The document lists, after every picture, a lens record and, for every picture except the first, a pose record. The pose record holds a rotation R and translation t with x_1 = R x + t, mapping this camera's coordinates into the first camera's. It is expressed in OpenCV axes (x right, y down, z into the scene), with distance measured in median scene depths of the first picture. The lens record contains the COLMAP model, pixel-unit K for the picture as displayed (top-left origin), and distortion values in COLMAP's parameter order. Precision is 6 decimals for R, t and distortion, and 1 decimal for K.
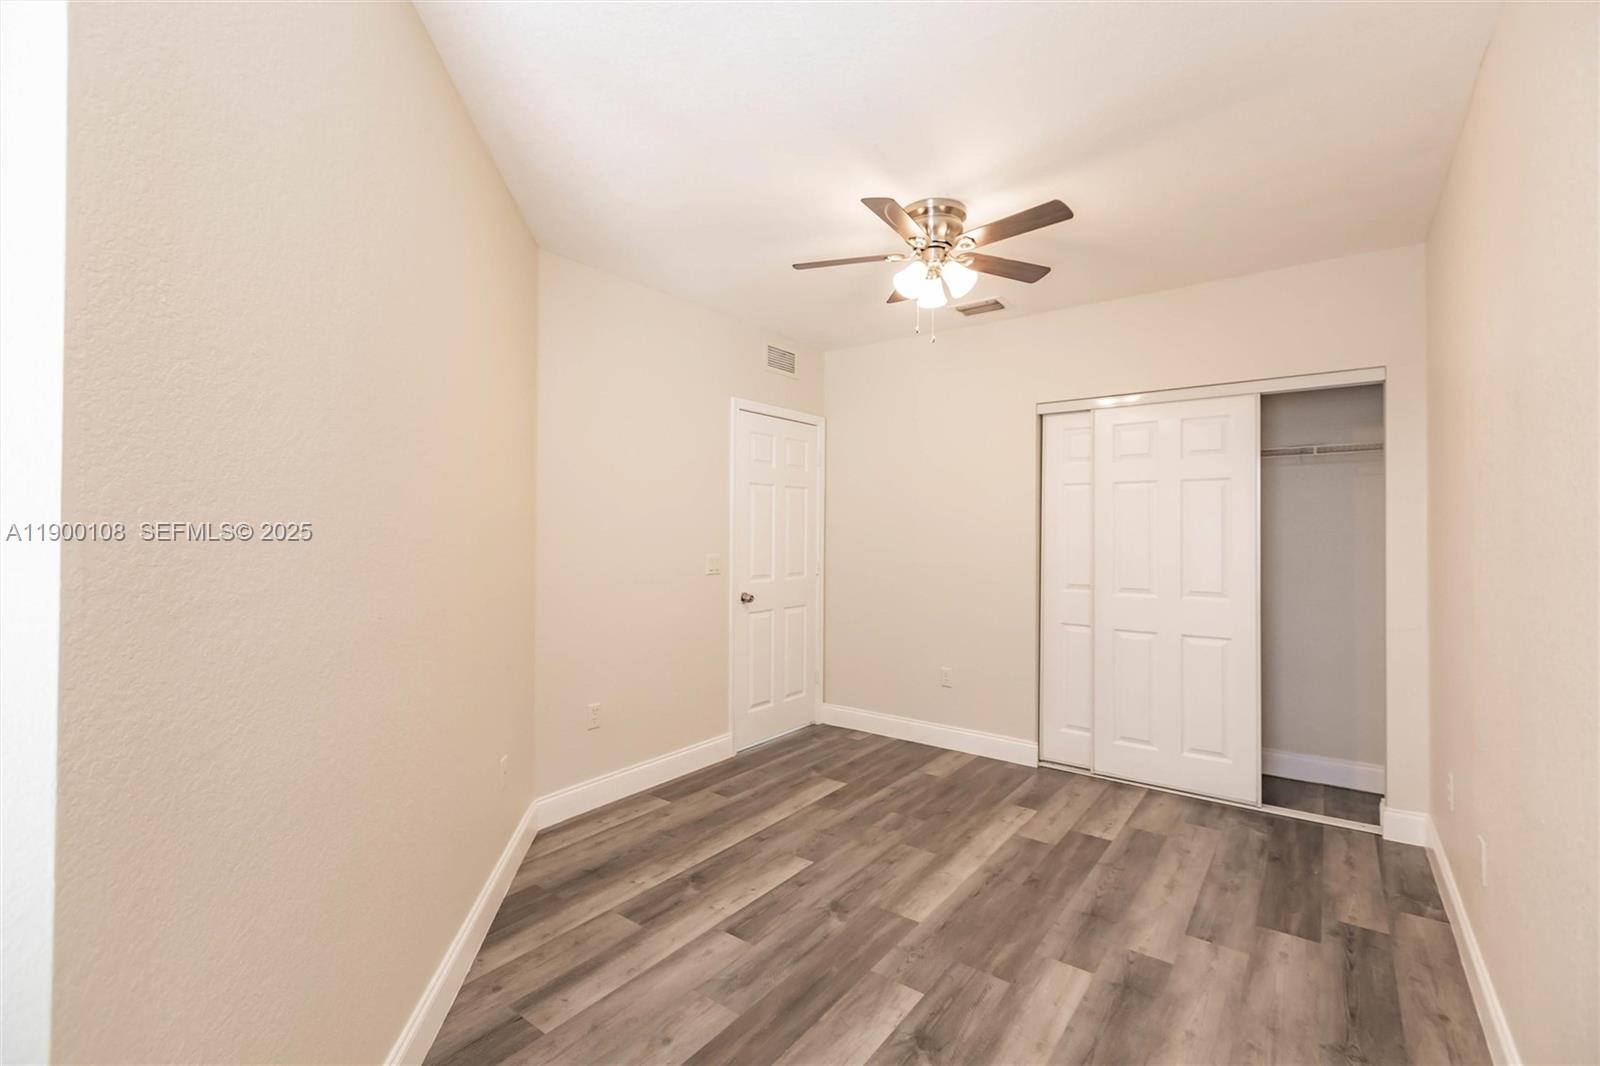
lens RADIAL K [[704.6, 0, 802.0], [0, 704.6, 530.1], [0, 0, 1]] dist [0.002689, -0.000932]
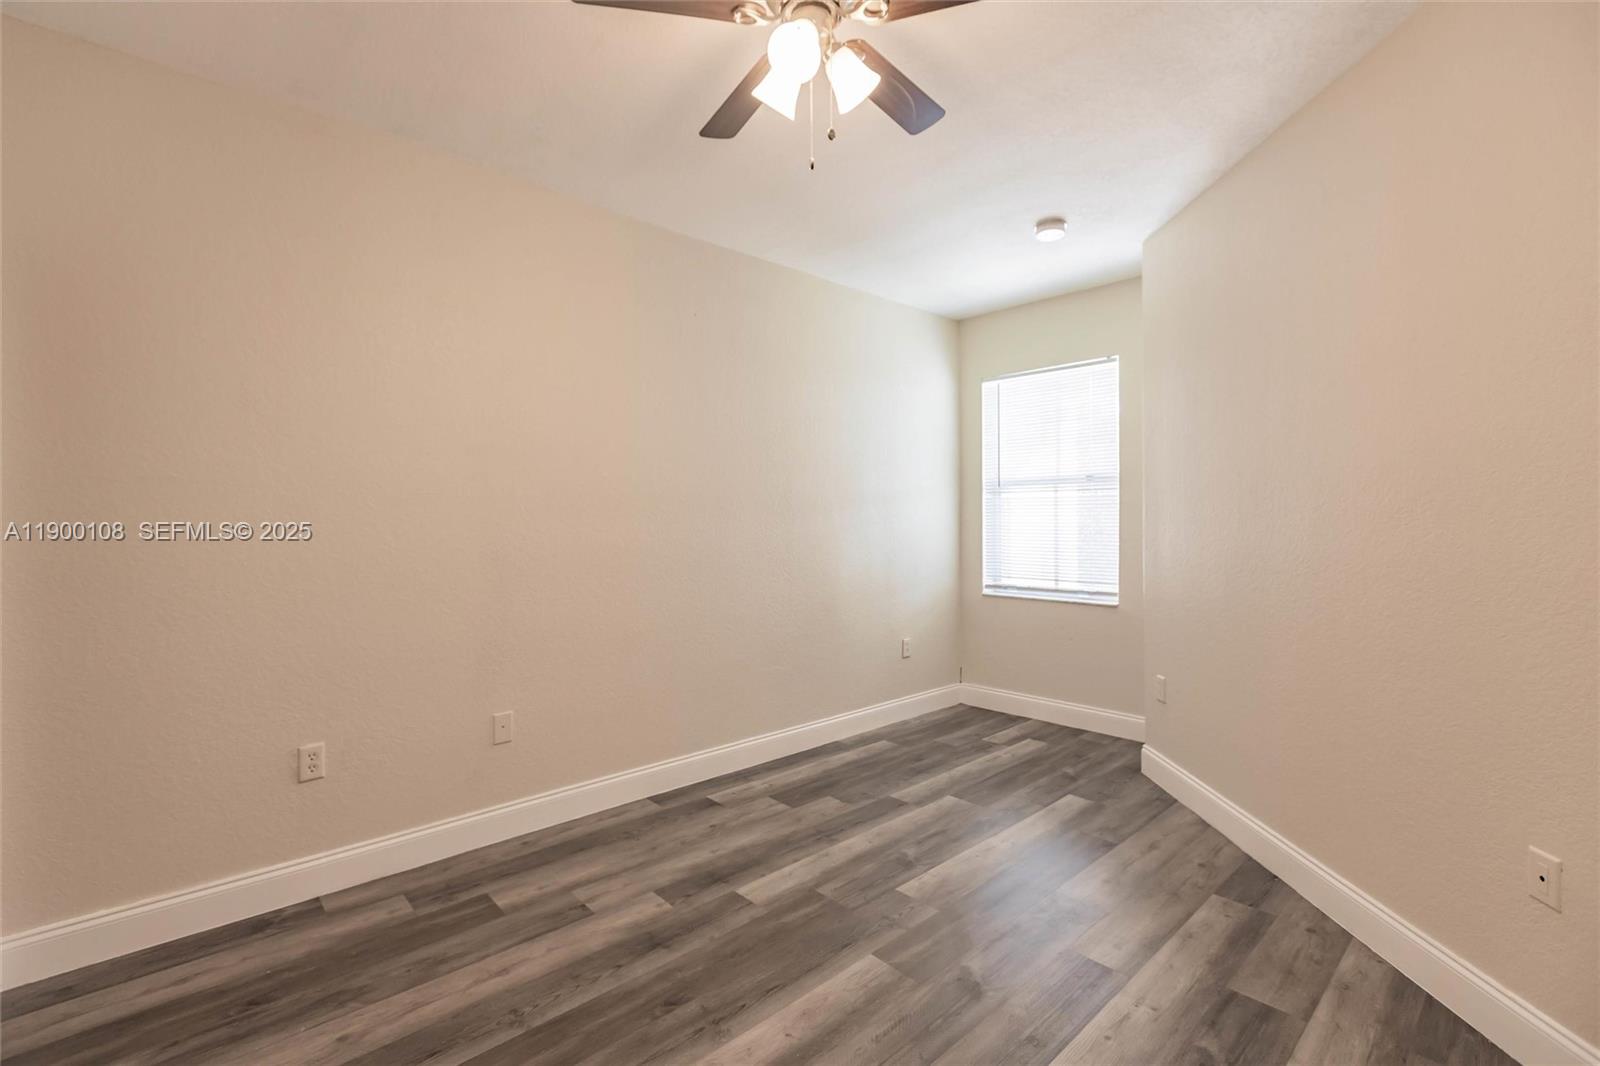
lens RADIAL K [[704.6, 0, 799.7], [0, 704.6, 526.4], [0, 0, 1]] dist [0.002689, -0.000932]
pose [[-0.982133, -0.004119, 0.188142, 0.098643], [-0.002250, 0.999946, 0.010143, 0.044051], [-0.188173, 0.009539, -0.982089, 1.898971]]
